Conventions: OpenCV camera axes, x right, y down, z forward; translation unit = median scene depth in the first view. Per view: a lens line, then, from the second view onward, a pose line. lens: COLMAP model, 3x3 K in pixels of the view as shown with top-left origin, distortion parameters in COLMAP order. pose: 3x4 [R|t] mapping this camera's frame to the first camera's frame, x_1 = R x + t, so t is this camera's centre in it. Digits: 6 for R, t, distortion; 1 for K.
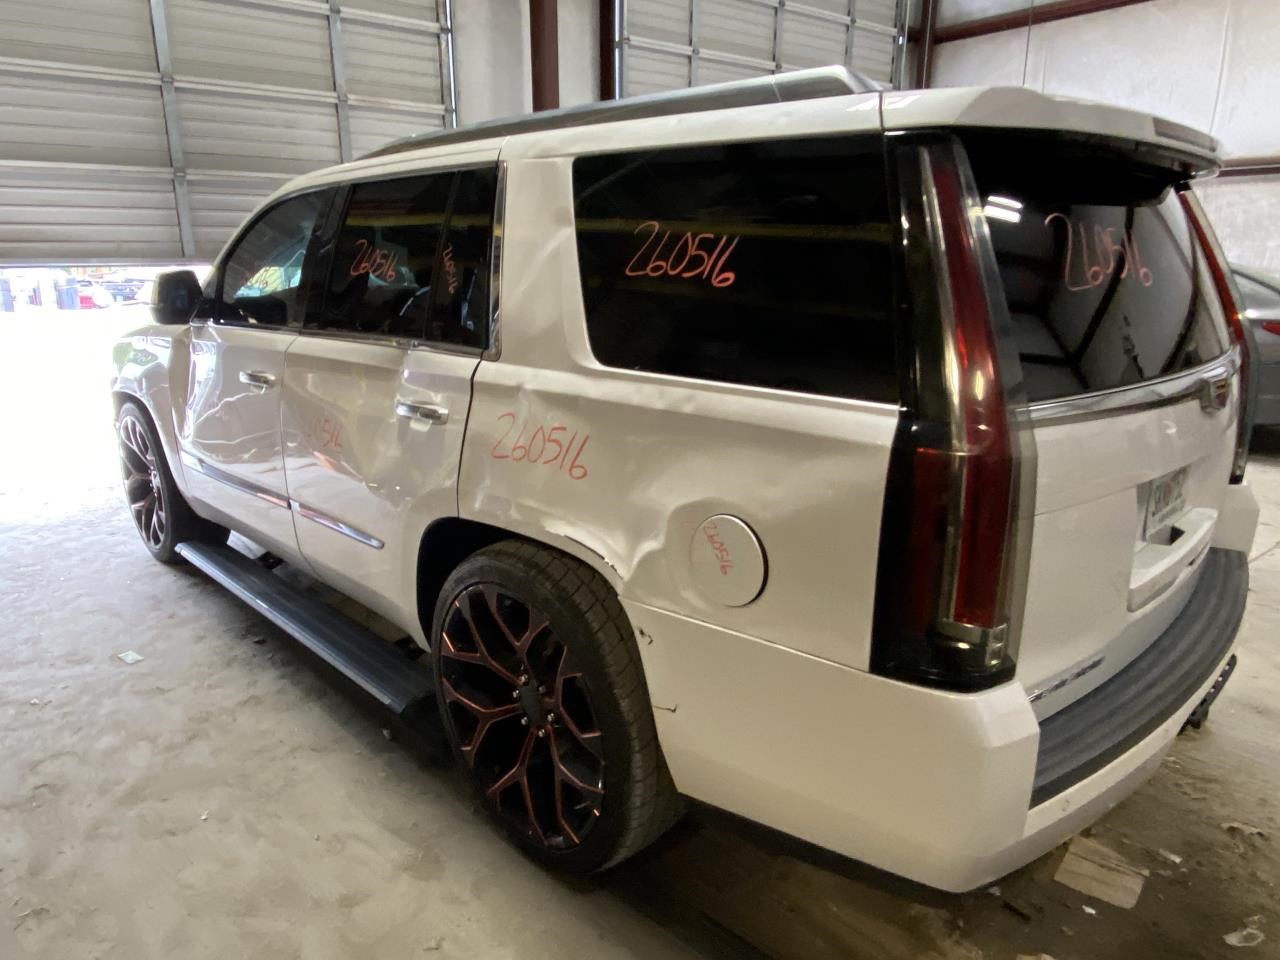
lens RADIAL K [[868.0, 0, 640.0], [0, 868.0, 480.0], [0, 0, 1]] dist [0.005475, -0.000512]
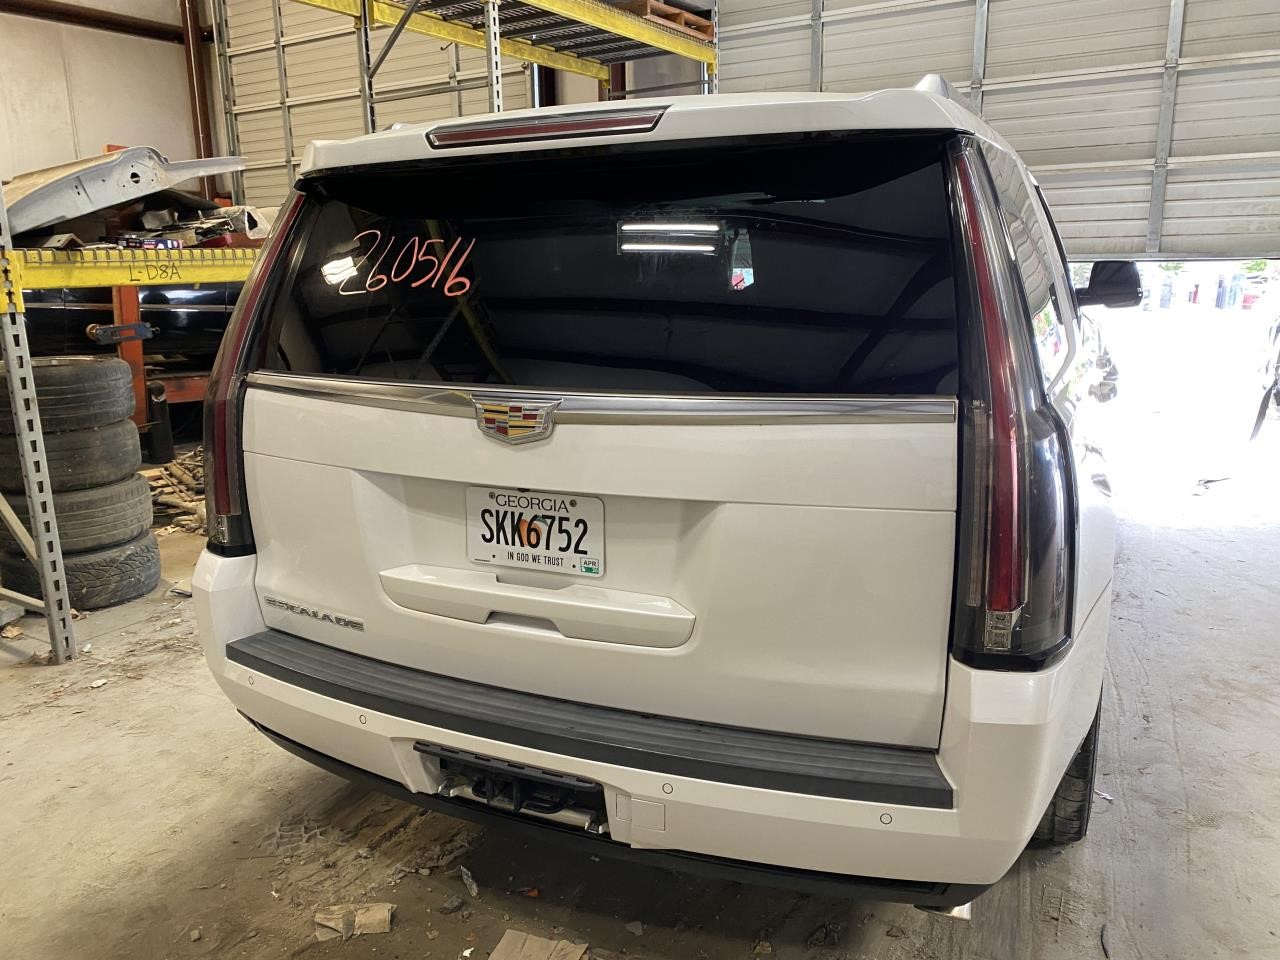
lens RADIAL K [[1016.1, 0, 638.7], [0, 1016.1, 499.1], [0, 0, 1]] dist [0.077830, -0.086501]
pose [[0.320314, 0.213340, -0.922976, 0.969794], [-0.225404, 0.963493, 0.144480, -0.115819], [0.920105, 0.161763, 0.356708, 0.443114]]
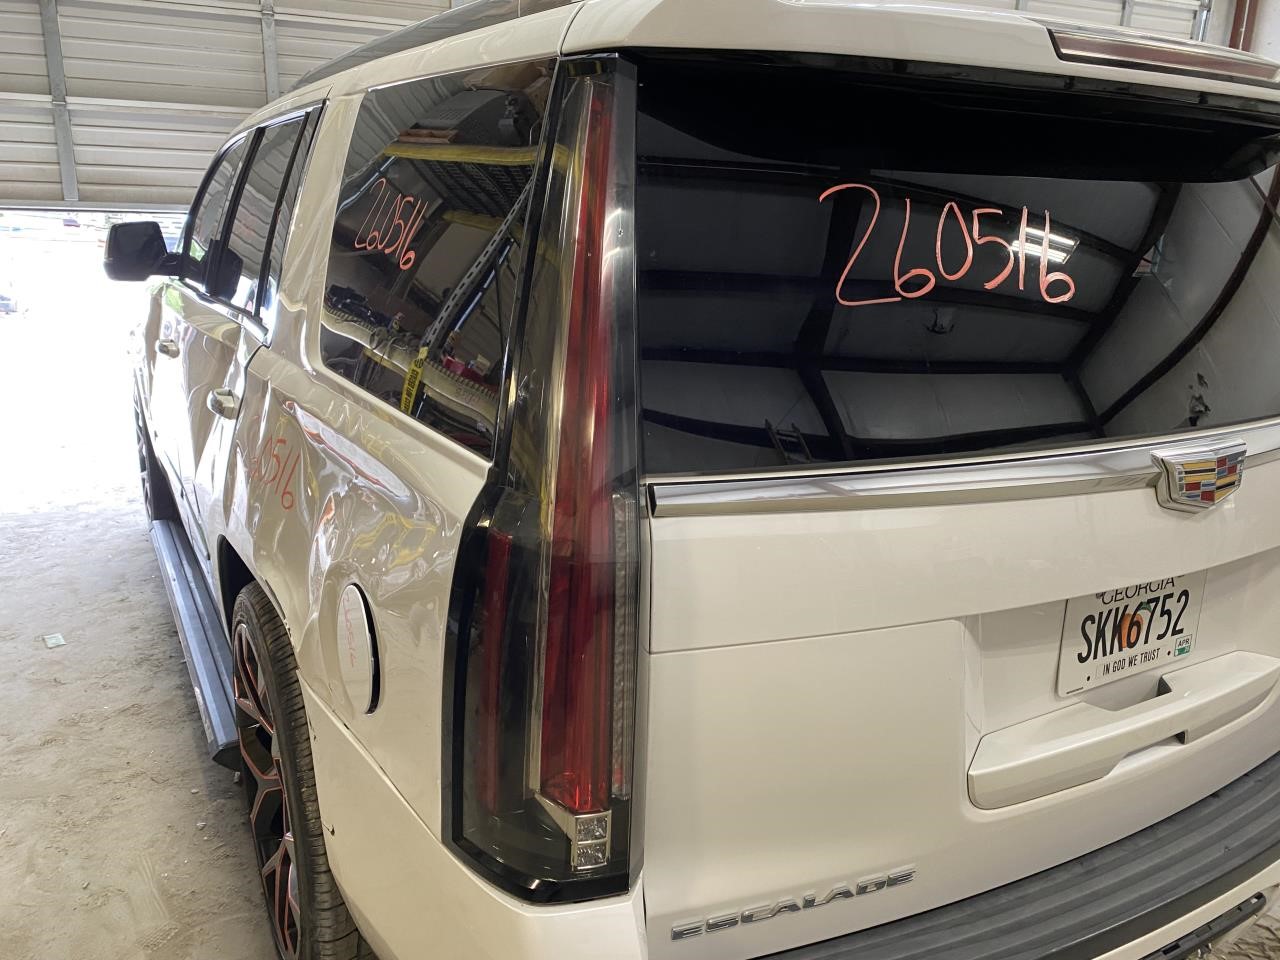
lens RADIAL K [[1008.5, 0, 644.7], [0, 1008.5, 487.6], [0, 0, 1]] dist [0.011145, 0.000108]
pose [[0.963662, 0.099405, -0.247940, 0.263997], [-0.097124, 0.995041, 0.021446, -0.040251], [0.248842, 0.003415, 0.968538, 0.117896]]
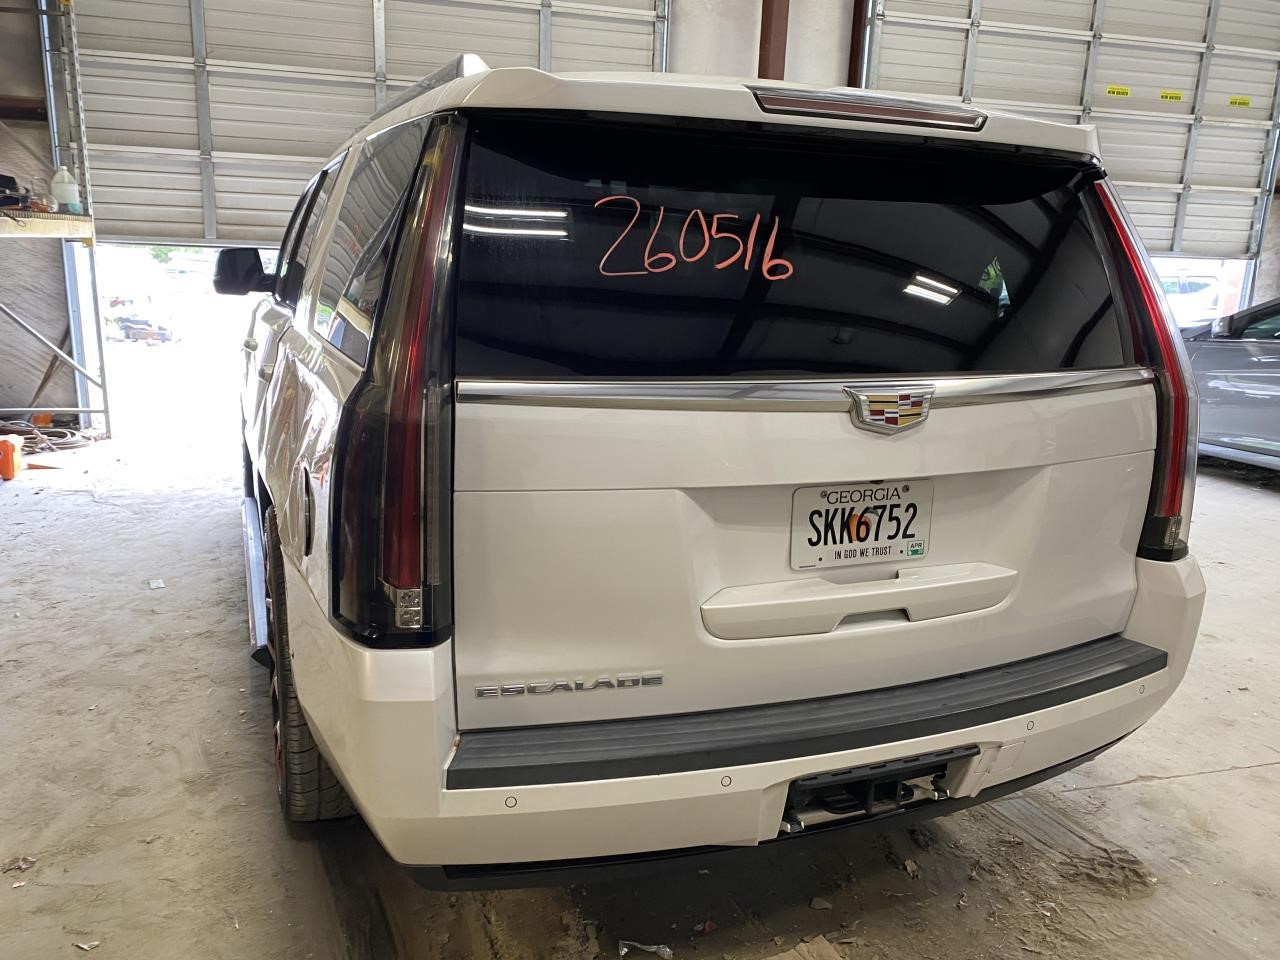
lens RADIAL K [[1019.0, 0, 640.0], [0, 1019.0, 480.0], [0, 0, 1]] dist [0.055545, -0.078844]
pose [[0.918647, 0.116998, -0.377359, 0.474867], [-0.135103, 0.990592, -0.021770, 0.014553], [0.371262, 0.070982, 0.925811, -0.009374]]
